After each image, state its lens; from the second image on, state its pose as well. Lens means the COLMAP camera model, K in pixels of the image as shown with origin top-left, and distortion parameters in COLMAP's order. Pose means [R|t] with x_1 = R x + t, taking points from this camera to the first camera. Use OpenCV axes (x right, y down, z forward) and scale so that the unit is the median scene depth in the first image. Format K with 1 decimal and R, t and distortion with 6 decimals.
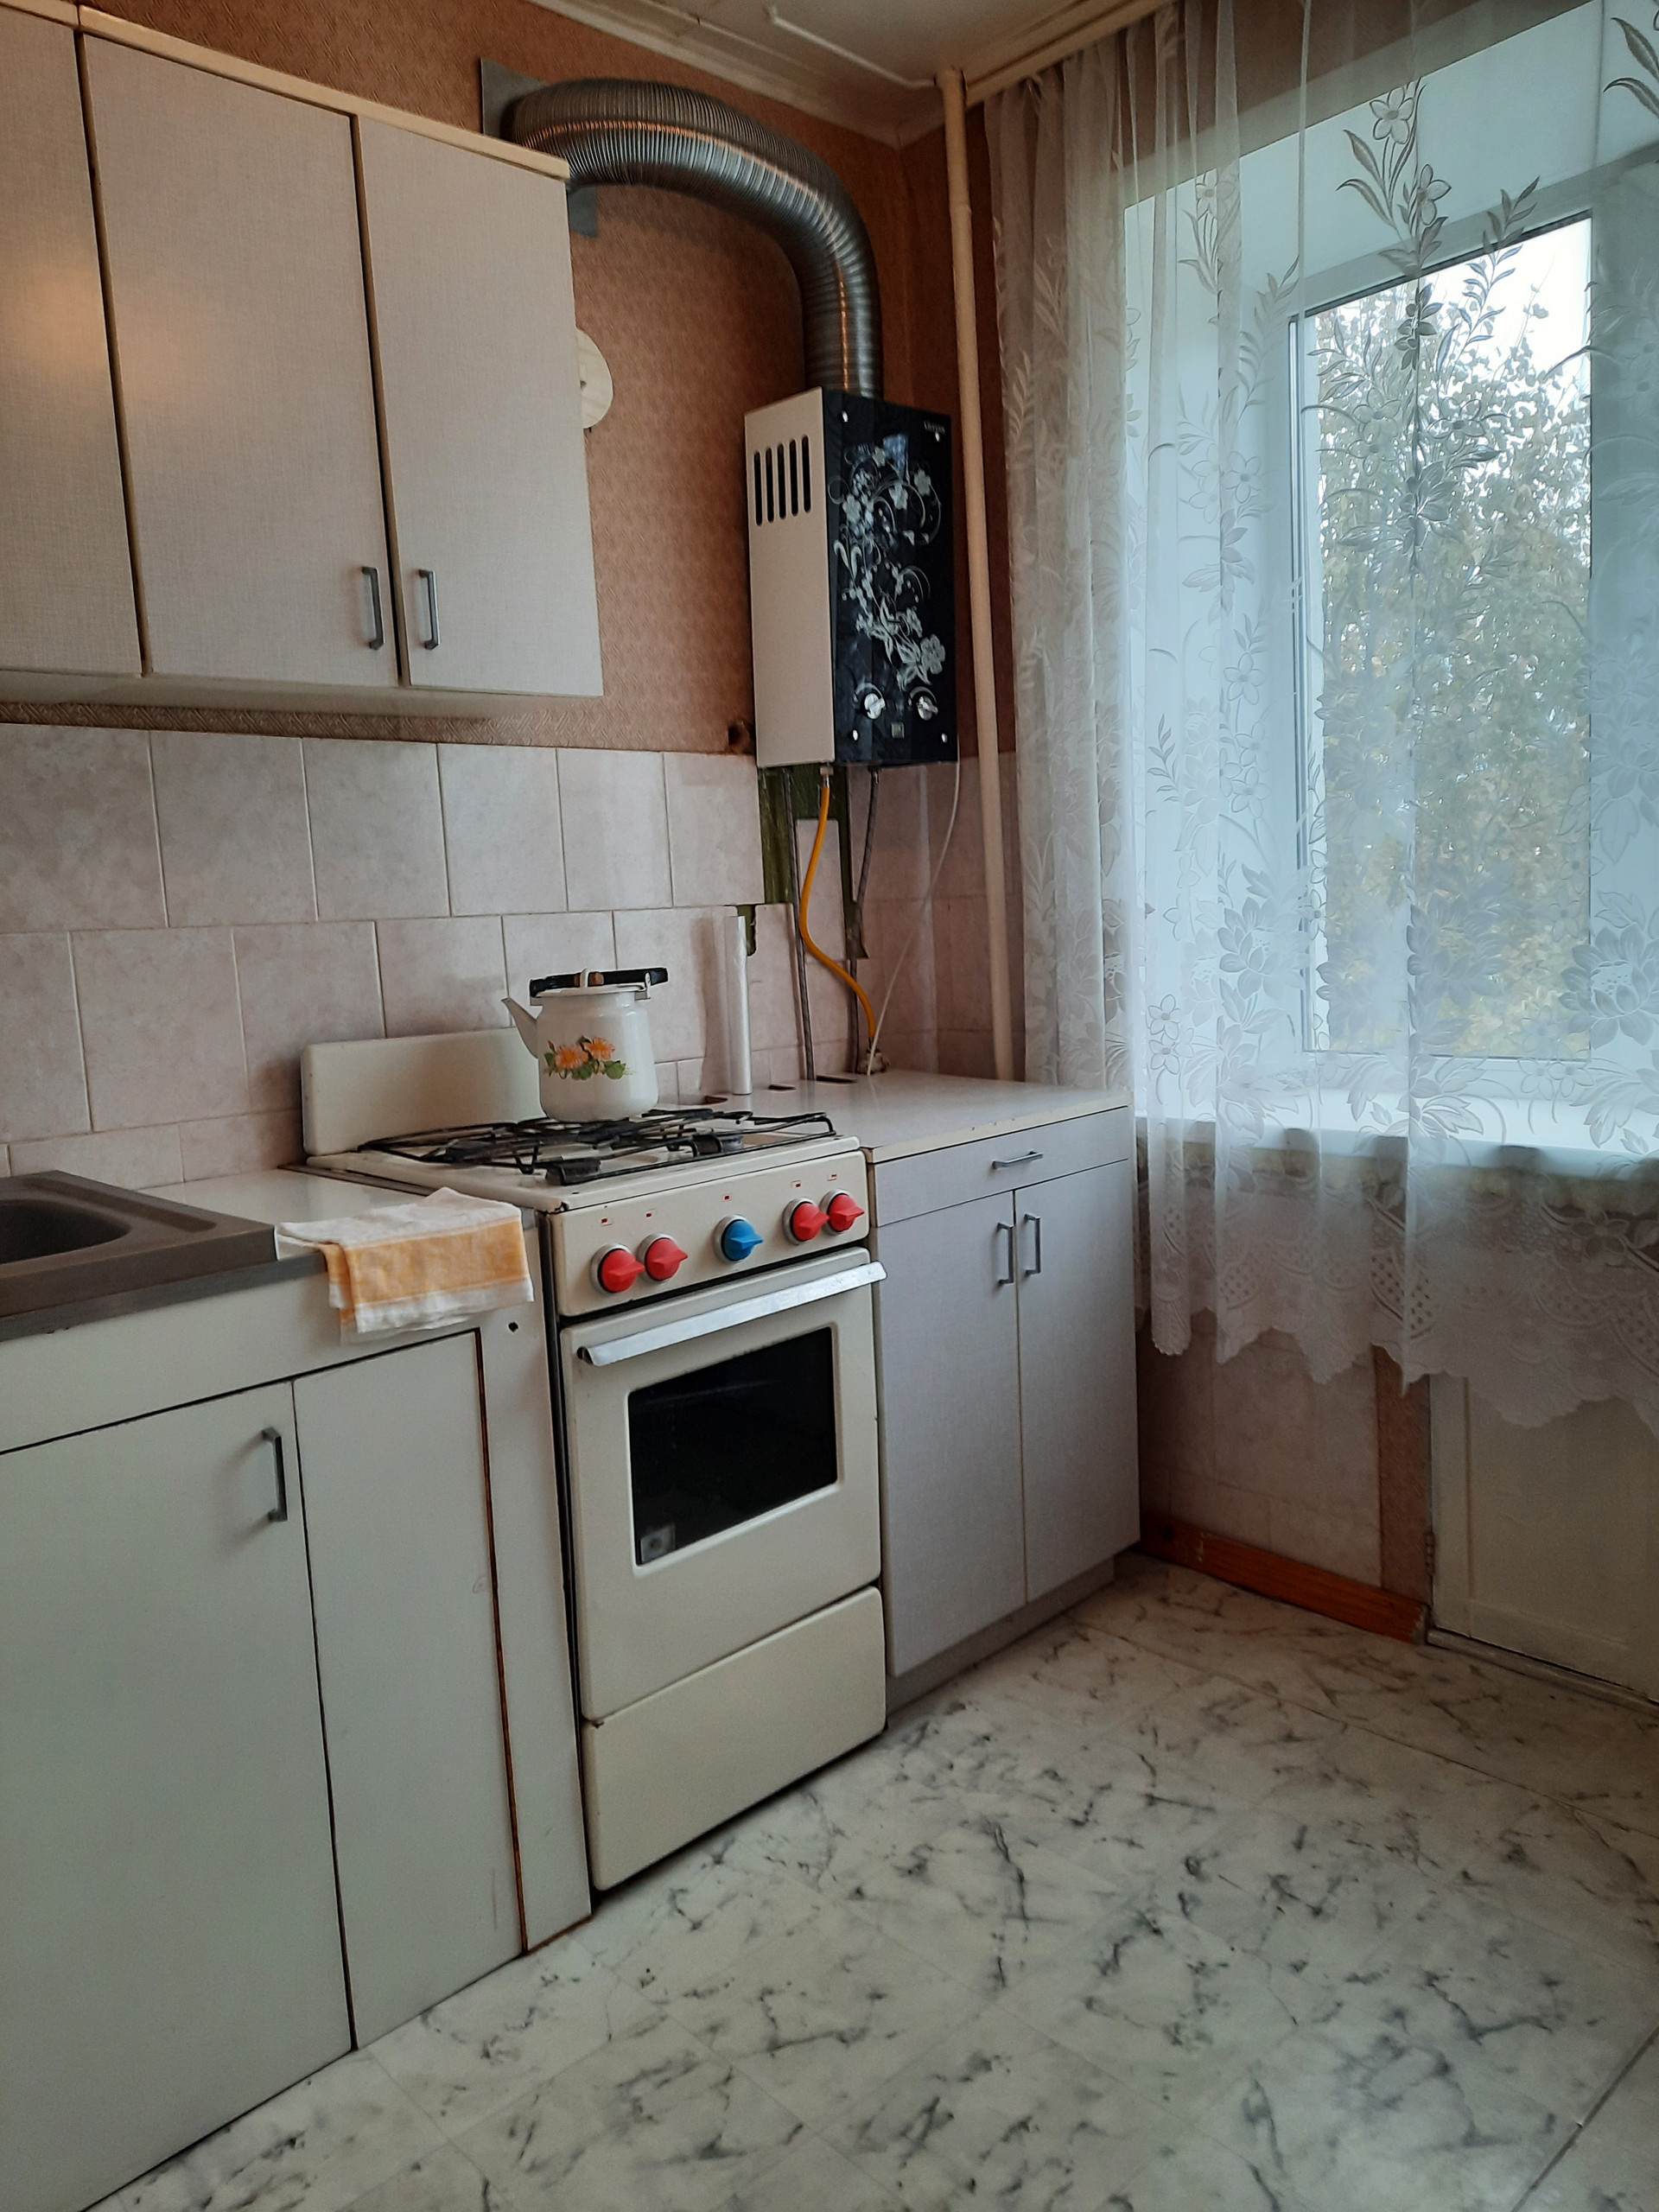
lens RADIAL K [[1606.4, 0, 836.4], [0, 1606.4, 1089.3], [0, 0, 1]] dist [0.082052, -0.081053]
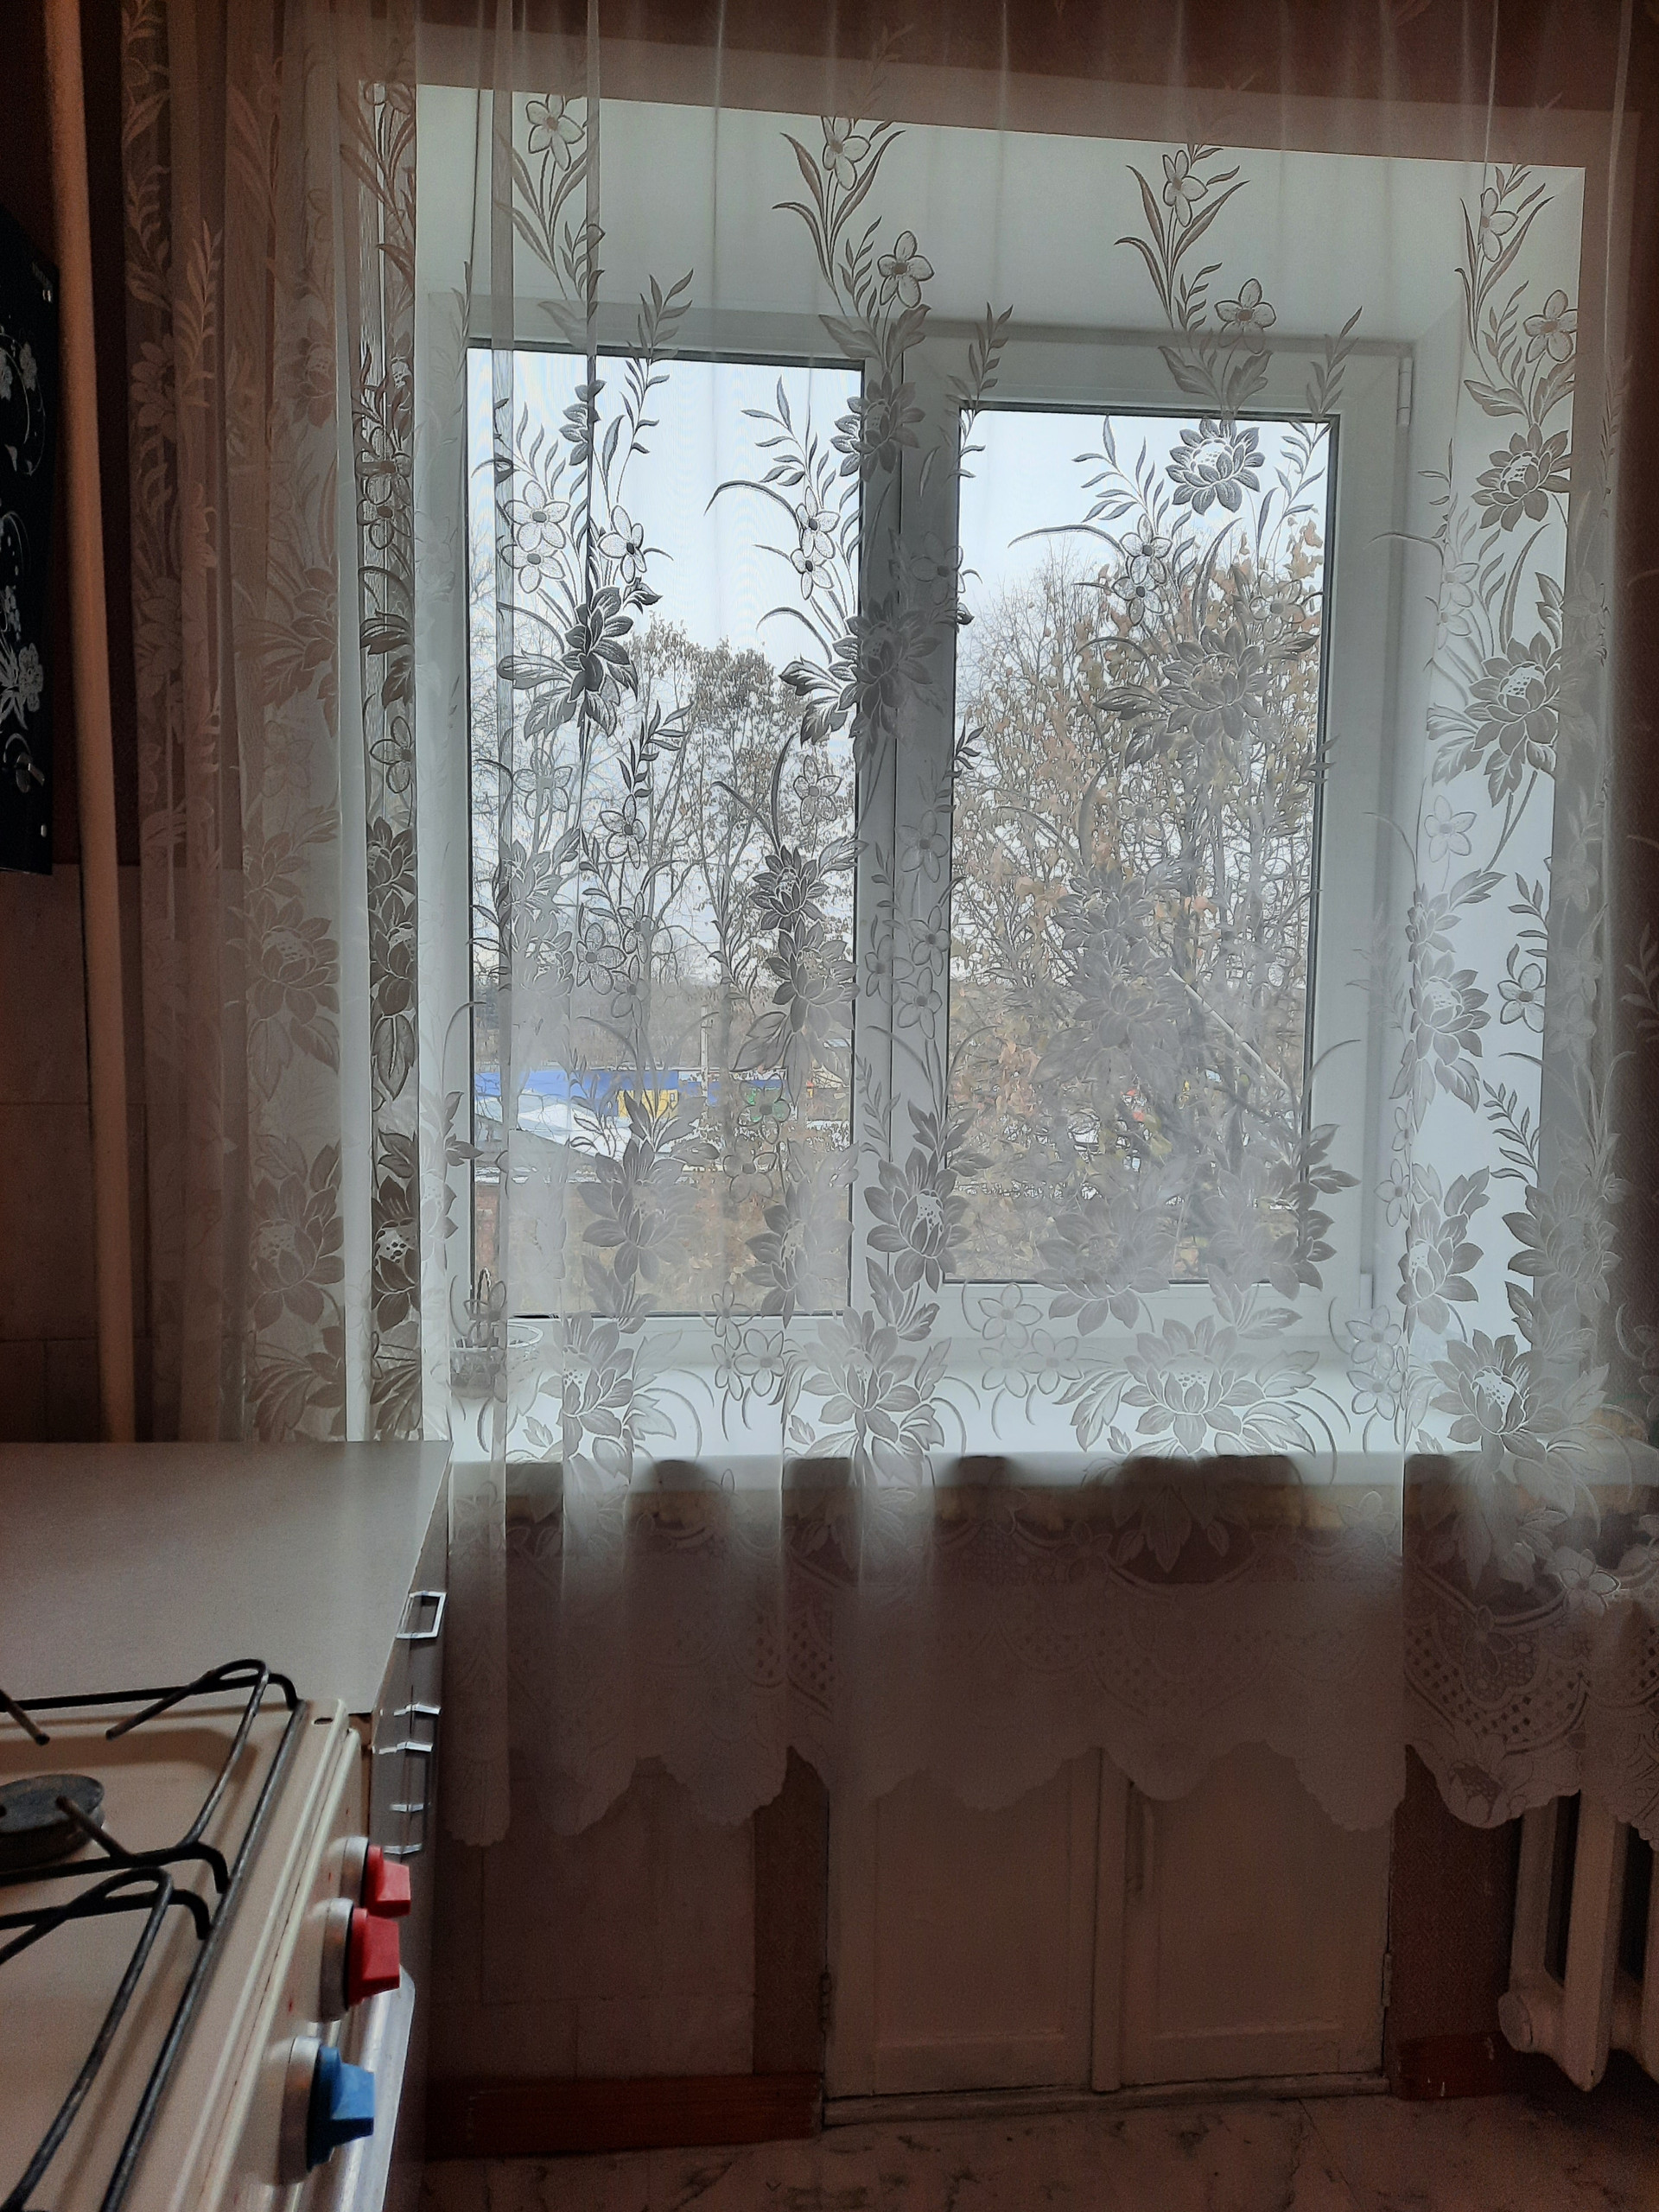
lens RADIAL K [[1587.3, 0, 833.0], [0, 1587.3, 1092.3], [0, 0, 1]] dist [0.088734, -0.086439]
pose [[0.588431, 0.013206, 0.808440, -0.261541], [0.044951, 0.997786, -0.049017, -0.106574], [-0.807297, 0.065183, 0.586534, 0.553453]]
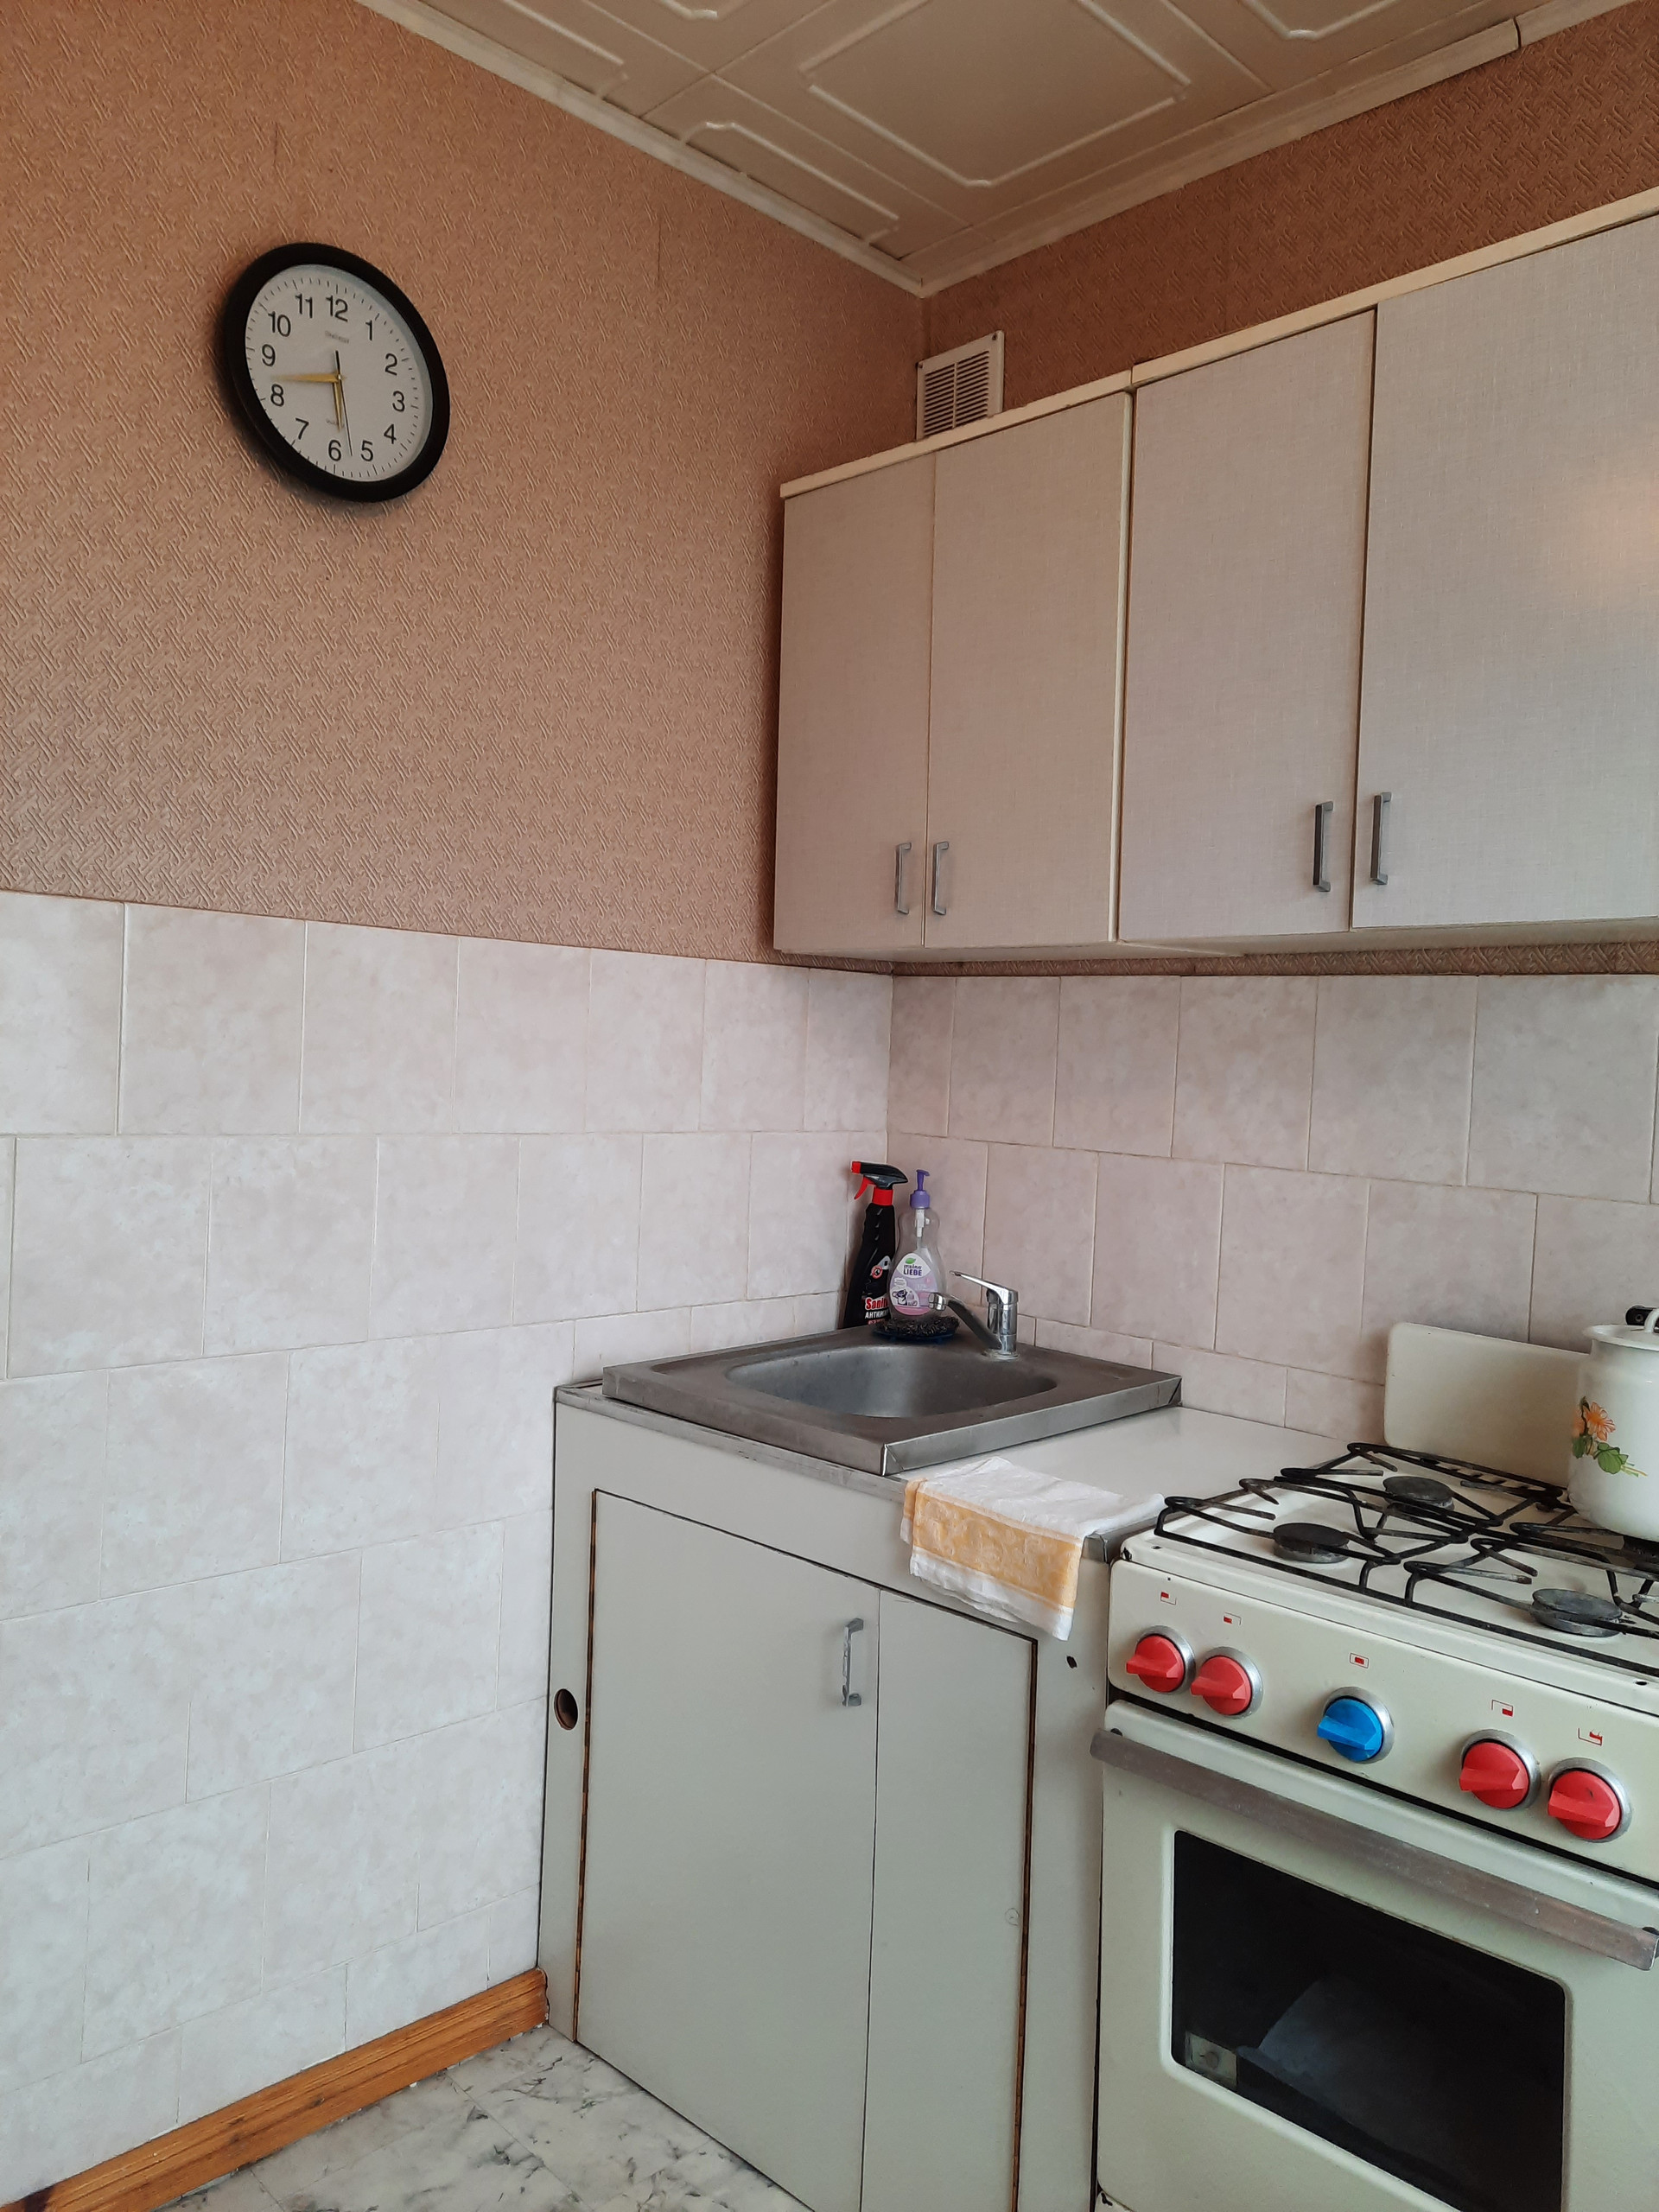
lens RADIAL K [[1594.7, 0, 832.8], [0, 1594.7, 1090.8], [0, 0, 1]] dist [0.085834, -0.088124]
pose [[0.028394, 0.077283, -0.996605, 0.505020], [-0.155541, 0.985204, 0.071967, -0.158199], [0.987421, 0.152969, 0.039995, 0.609805]]
